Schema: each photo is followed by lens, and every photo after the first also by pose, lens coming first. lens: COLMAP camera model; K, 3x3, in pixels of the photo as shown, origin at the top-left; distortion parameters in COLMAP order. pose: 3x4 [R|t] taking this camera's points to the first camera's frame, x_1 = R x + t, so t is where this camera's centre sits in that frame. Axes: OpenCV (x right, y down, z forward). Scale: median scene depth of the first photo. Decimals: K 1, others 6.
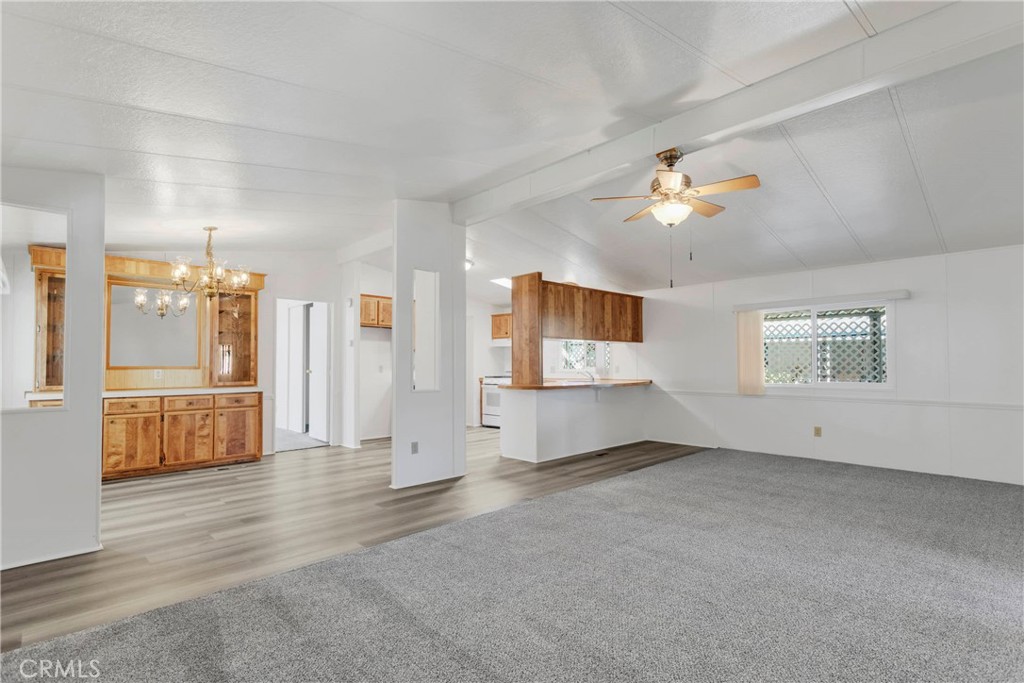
lens RADIAL K [[488.9, 0, 514.8], [0, 488.9, 353.7], [0, 0, 1]] dist [0.011151, -0.000320]
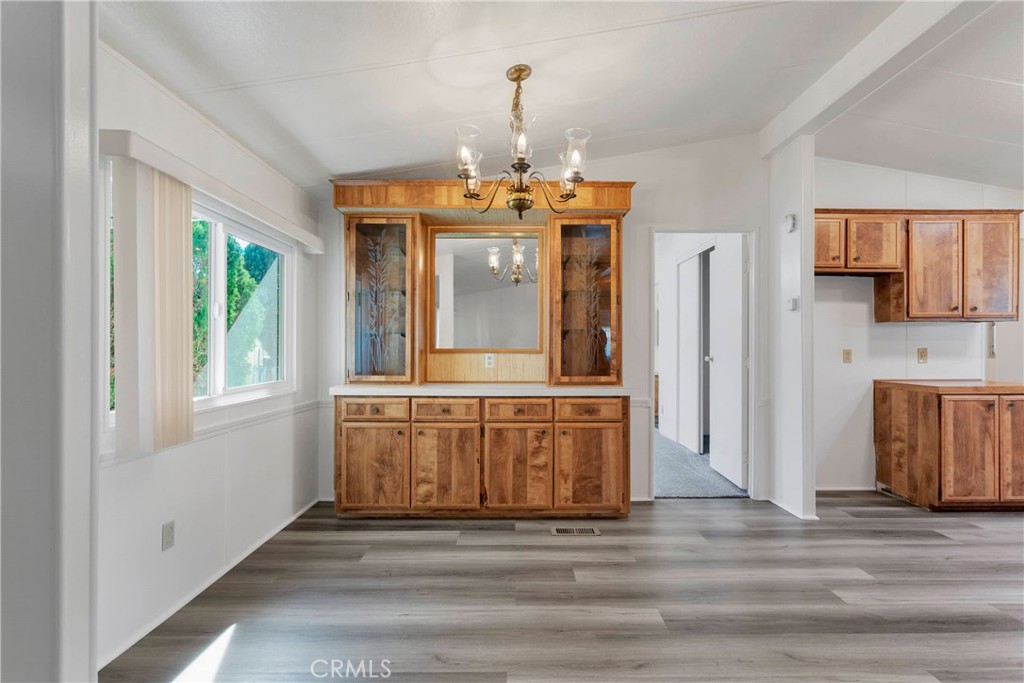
lens RADIAL K [[486.4, 0, 518.1], [0, 486.4, 344.8], [0, 0, 1]] dist [-0.000118, -0.000416]
pose [[0.725418, 0.000474, -0.688308, -0.232479], [0.011882, 0.999842, 0.013212, 0.011123], [0.688206, -0.017763, 0.725298, 0.526929]]
